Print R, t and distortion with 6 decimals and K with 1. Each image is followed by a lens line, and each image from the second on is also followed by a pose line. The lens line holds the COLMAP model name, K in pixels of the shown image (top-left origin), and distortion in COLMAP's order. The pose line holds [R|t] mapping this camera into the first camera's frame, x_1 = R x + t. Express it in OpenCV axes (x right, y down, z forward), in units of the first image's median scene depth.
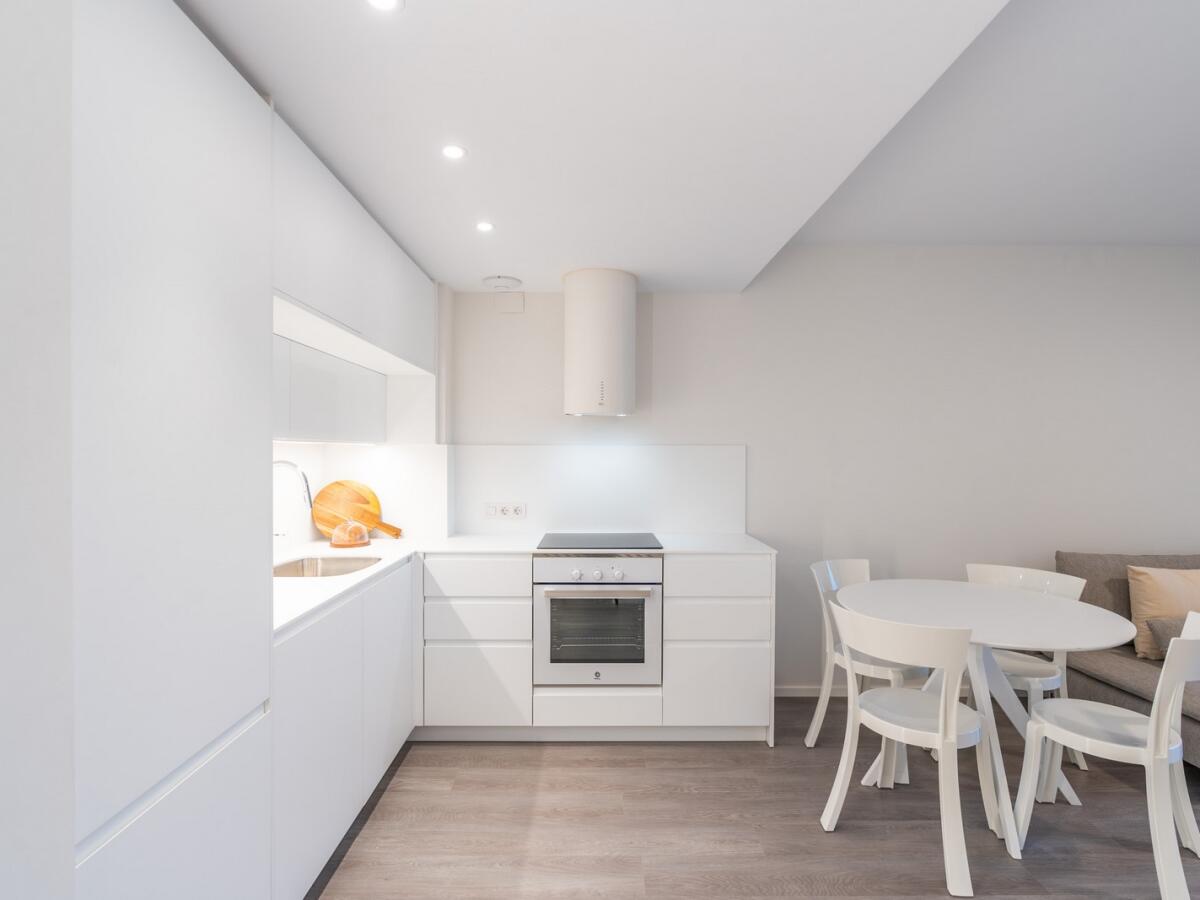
lens RADIAL K [[608.3, 0, 598.7], [0, 608.3, 458.8], [0, 0, 1]] dist [-0.009713, 0.000802]
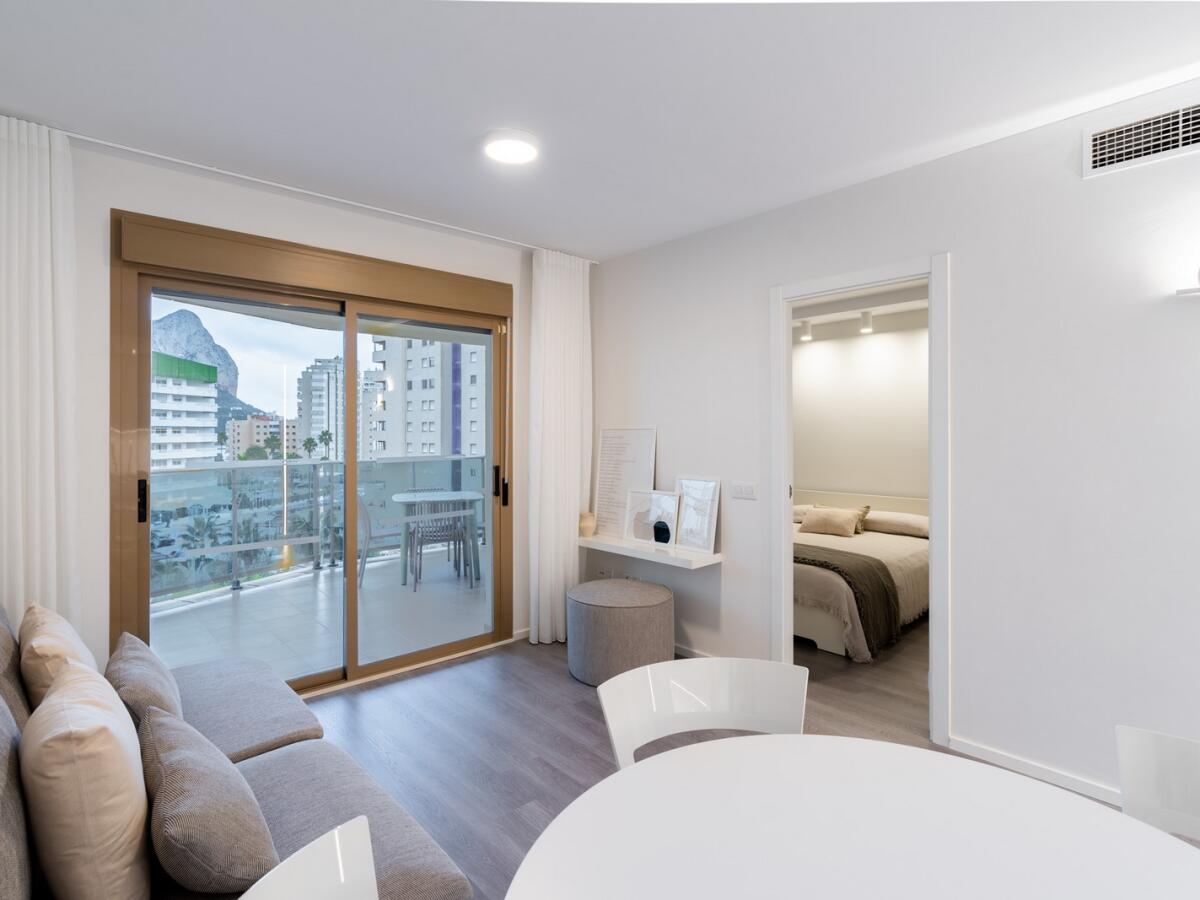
lens RADIAL K [[617.2, 0, 599.8], [0, 617.2, 433.8], [0, 0, 1]] dist [-0.008076, 0.000928]
pose [[-0.664055, -0.002914, 0.747678, 0.420164], [0.007419, 0.999918, 0.010485, -0.001665], [-0.747647, 0.012510, -0.663979, 1.068003]]
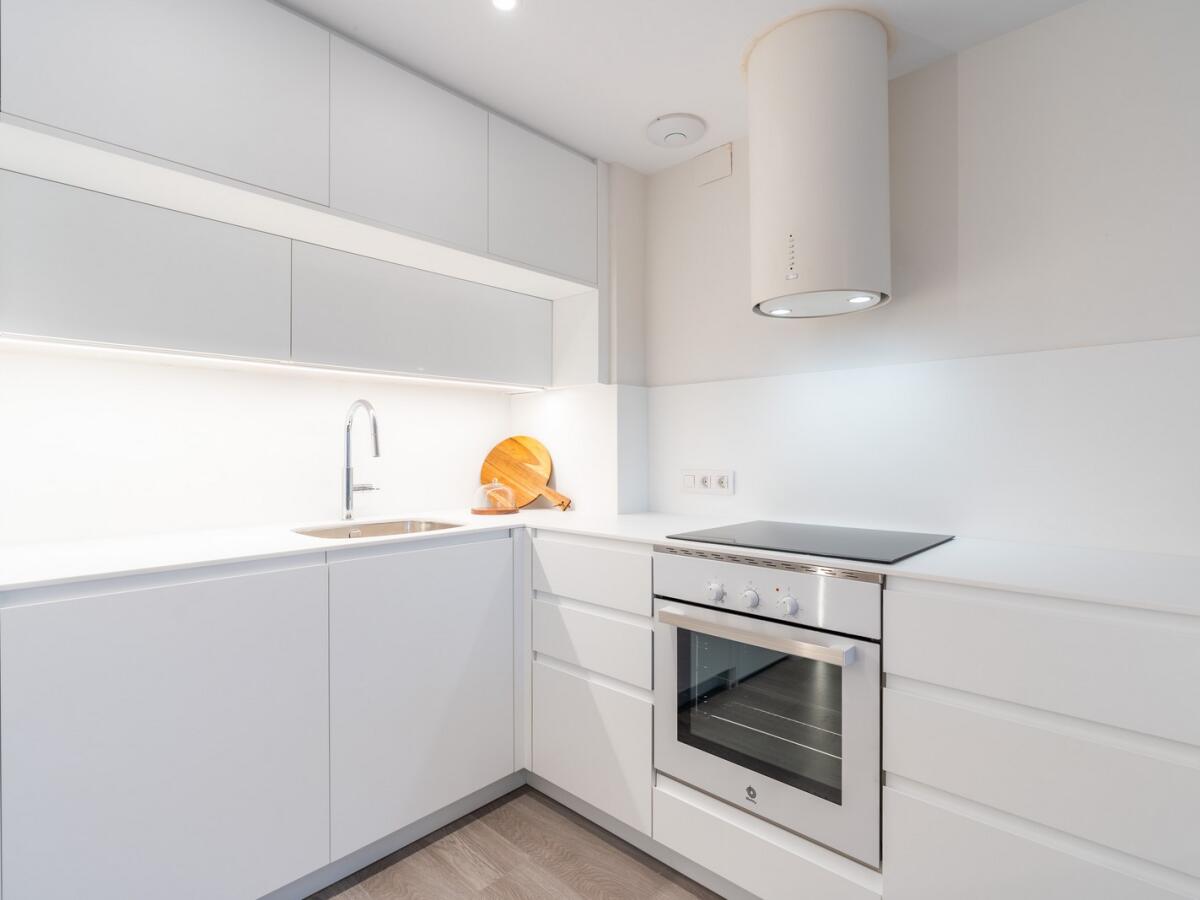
lens RADIAL K [[614.0, 0, 601.1], [0, 614.0, 448.6], [0, 0, 1]] dist [-0.007635, 0.001225]
pose [[0.721387, -0.006636, -0.692500, 0.268645], [-0.002026, 0.999930, -0.011692, 0.069293], [0.692529, 0.009838, 0.721323, 0.534007]]
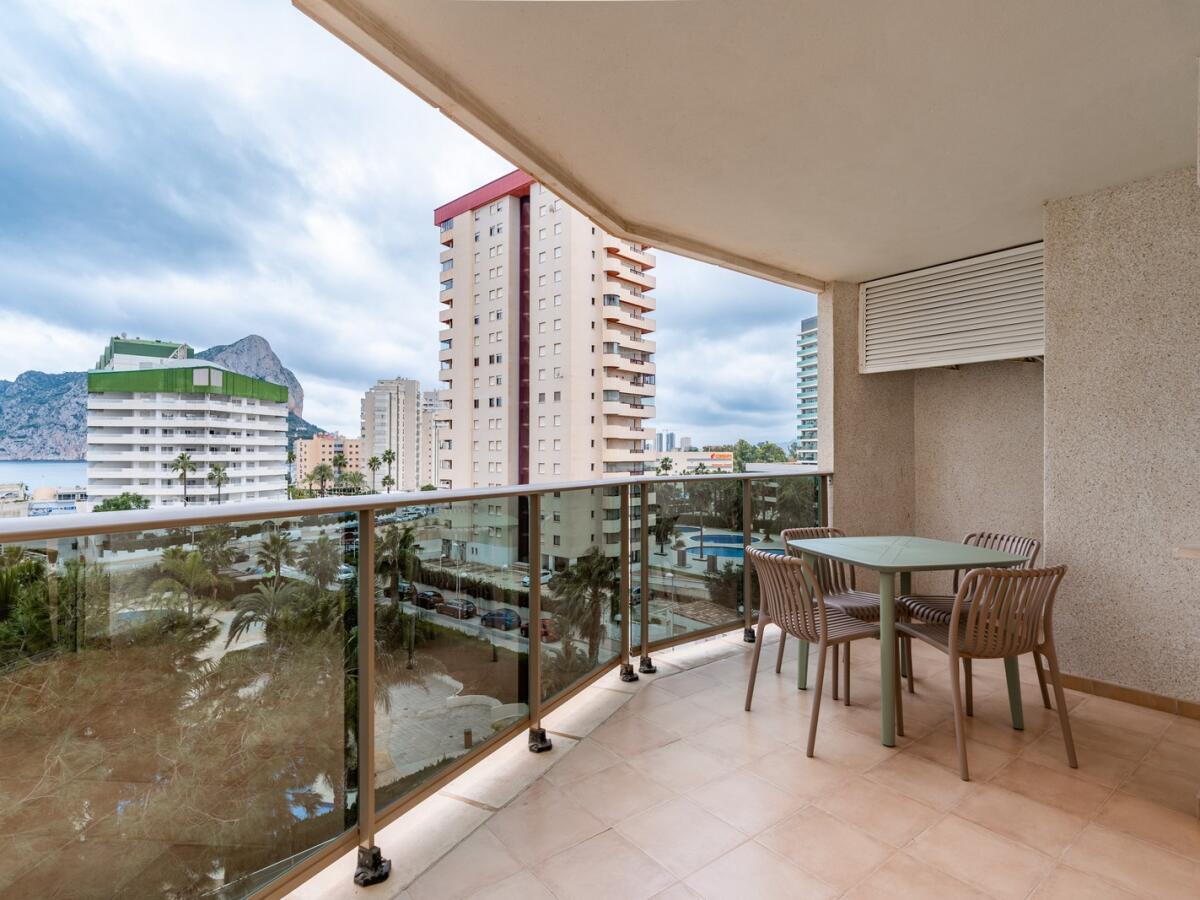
lens RADIAL K [[614.0, 0, 601.1], [0, 614.0, 448.6], [0, 0, 1]] dist [-0.007635, 0.001225]
pose [[-0.604499, 0.002699, 0.796601, 1.899776], [0.005270, 0.999986, 0.000611, 0.066237], [-0.796589, 0.004567, -0.604505, 1.146065]]
